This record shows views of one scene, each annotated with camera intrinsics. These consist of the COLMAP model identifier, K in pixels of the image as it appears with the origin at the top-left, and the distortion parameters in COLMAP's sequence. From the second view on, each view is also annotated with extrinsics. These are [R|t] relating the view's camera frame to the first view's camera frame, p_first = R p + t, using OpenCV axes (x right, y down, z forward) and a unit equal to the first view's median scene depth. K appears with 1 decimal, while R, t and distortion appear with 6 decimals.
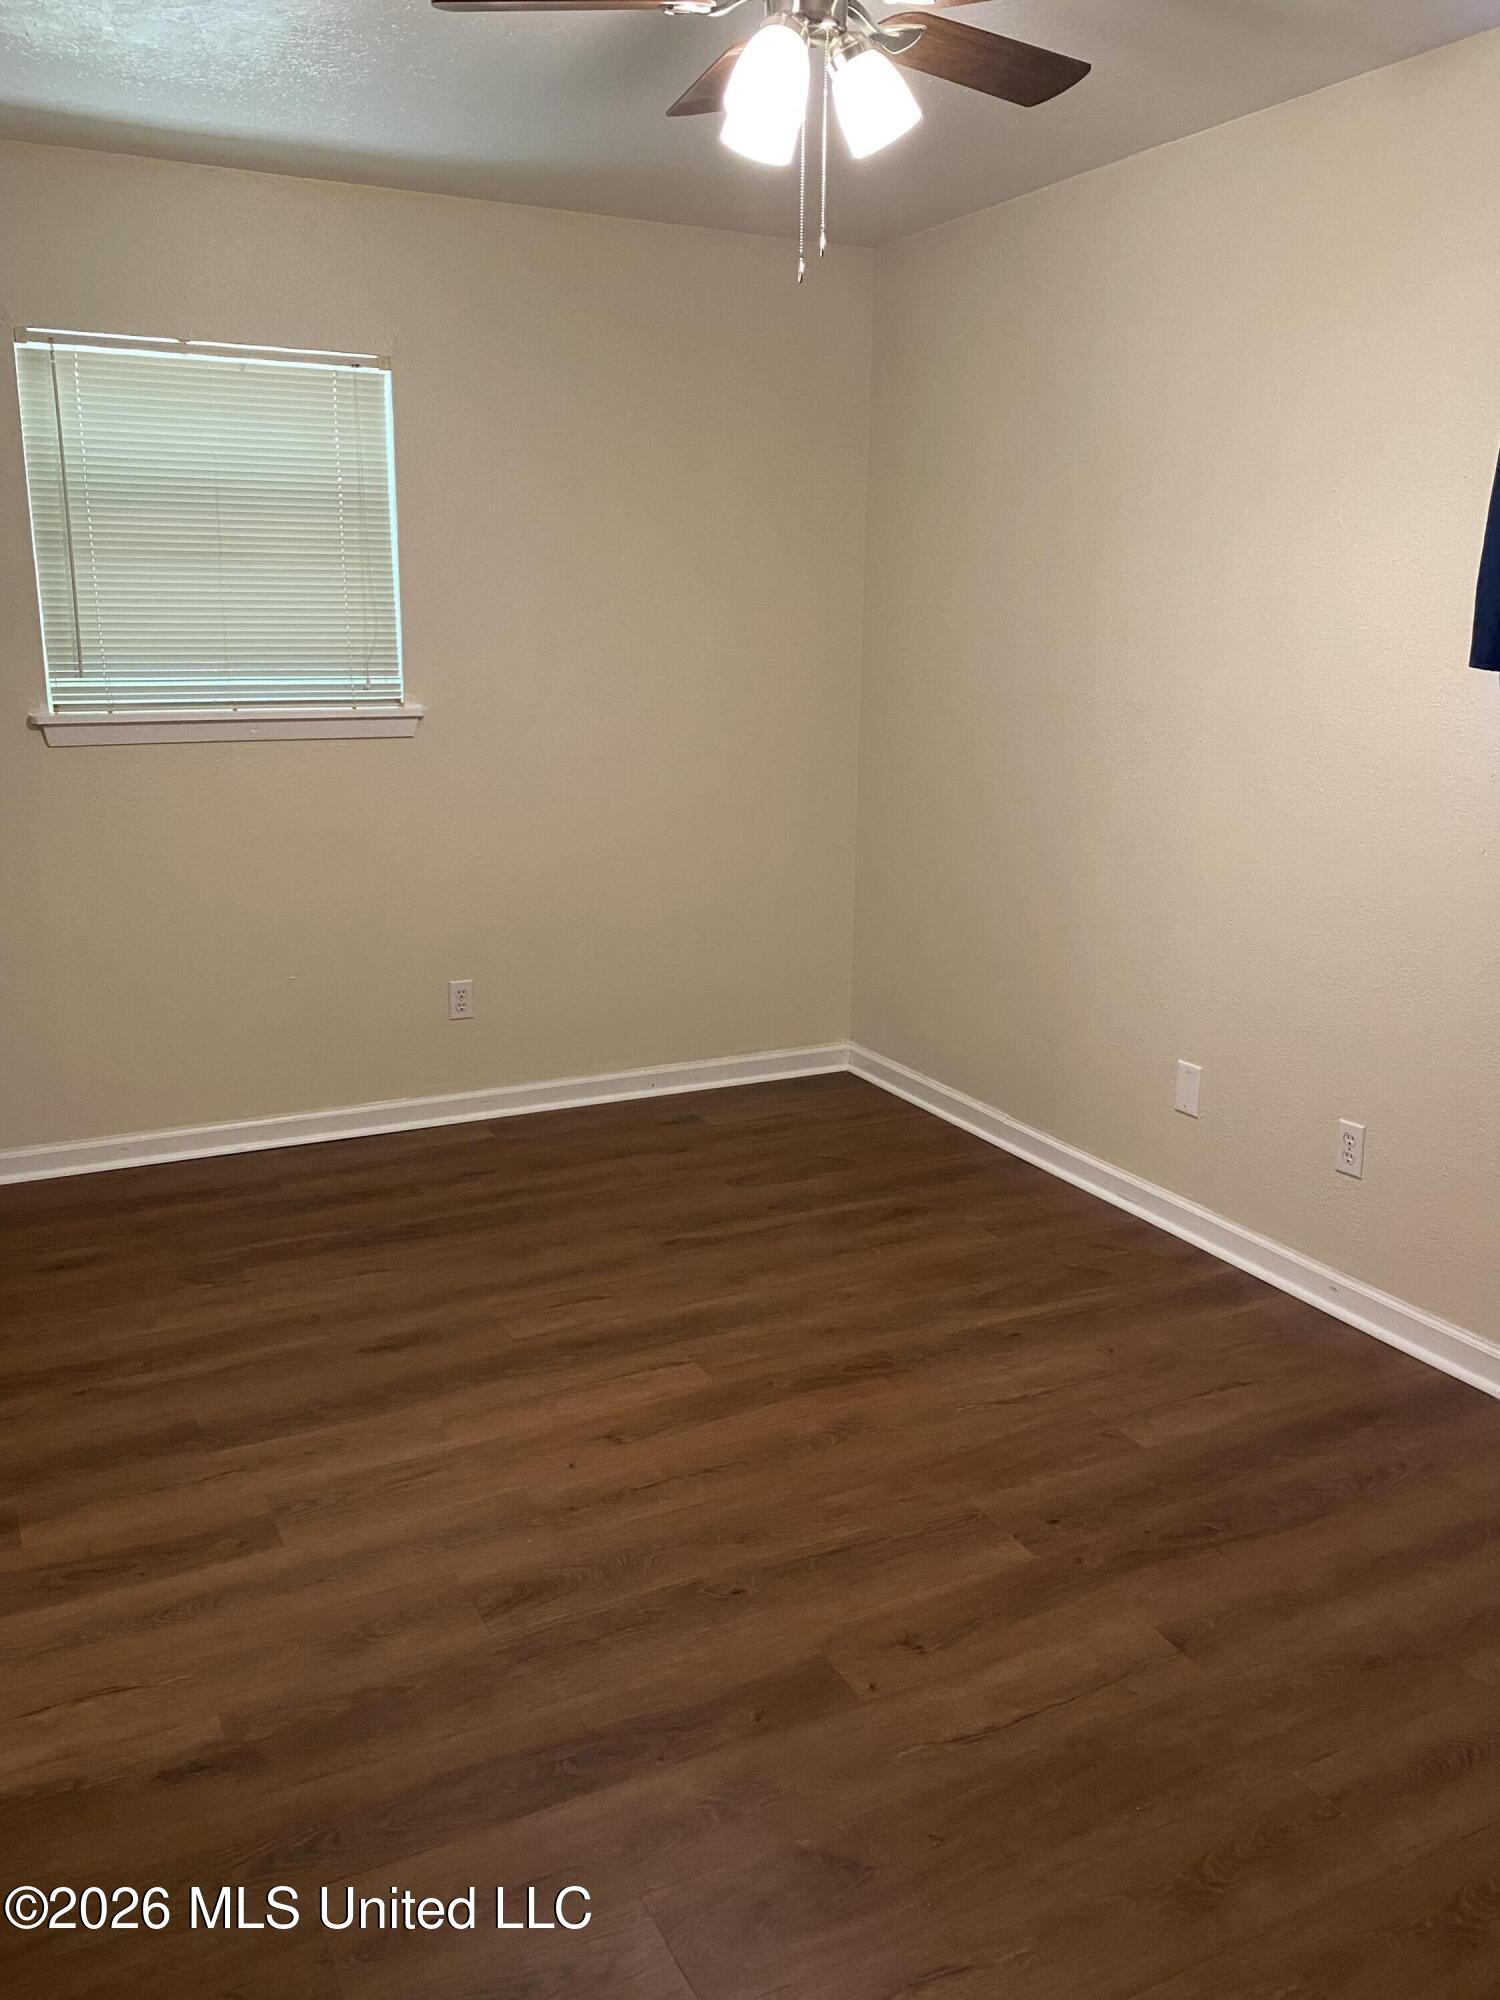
lens RADIAL K [[1607.4, 0, 750.0], [0, 1607.4, 1000.0], [0, 0, 1]] dist [0.010795, -0.101445]
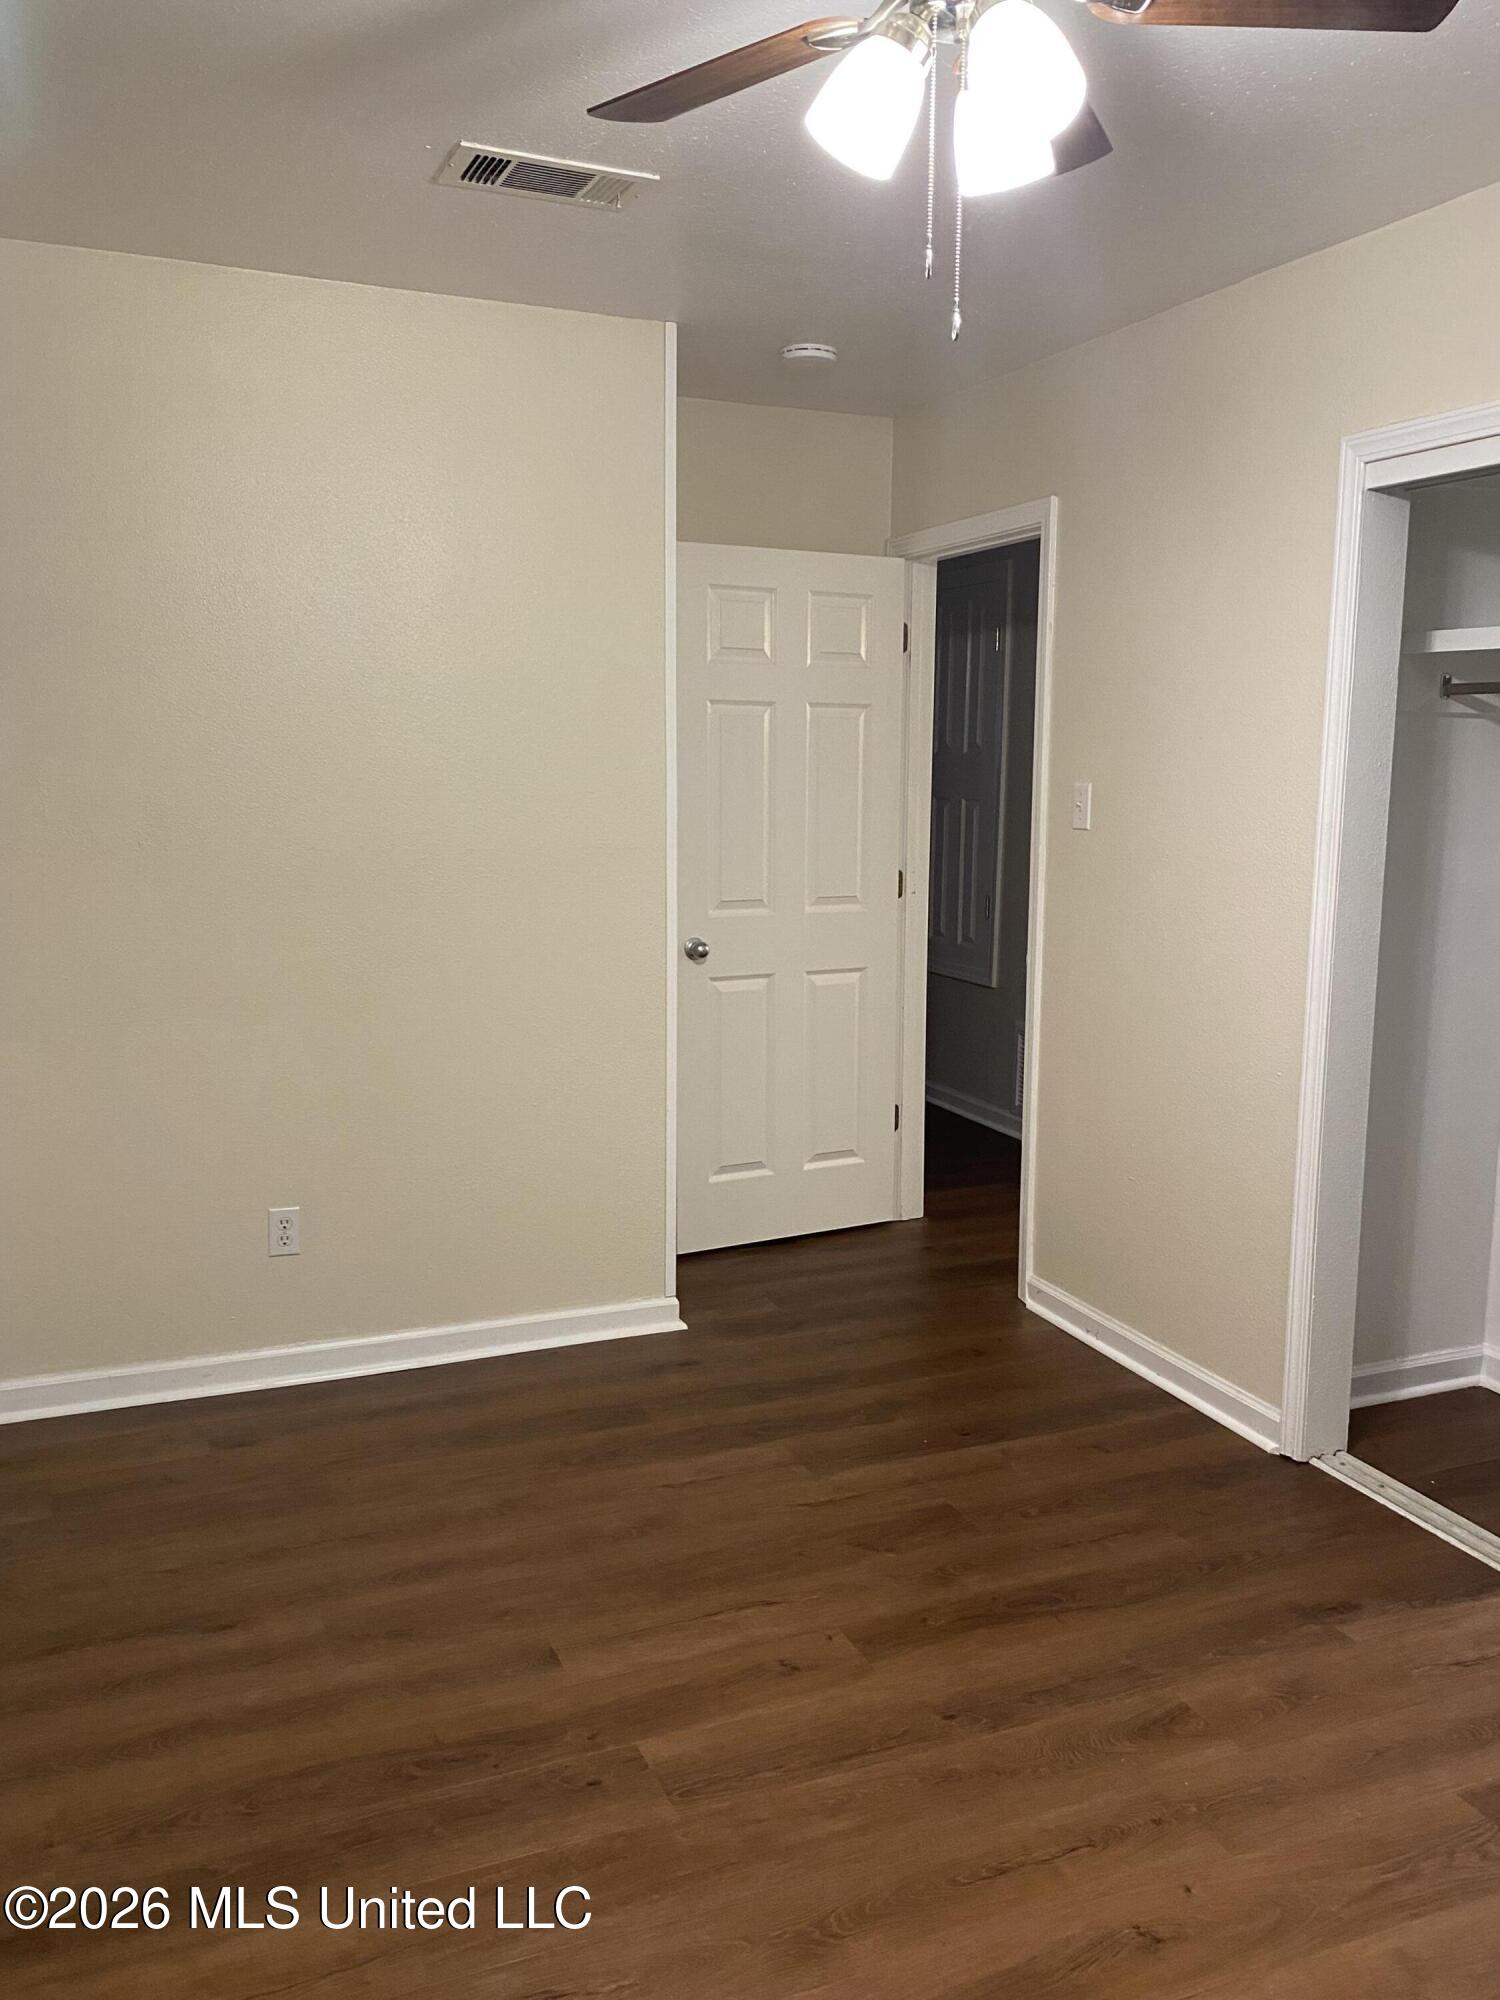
lens RADIAL K [[1607.4, 0, 750.0], [0, 1607.4, 1000.0], [0, 0, 1]] dist [0.010795, -0.101445]
pose [[-0.997257, -0.033219, 0.066143, 0.065529], [-0.006230, 0.928128, 0.372208, -0.423954], [-0.073754, 0.370775, -0.925789, 1.767351]]
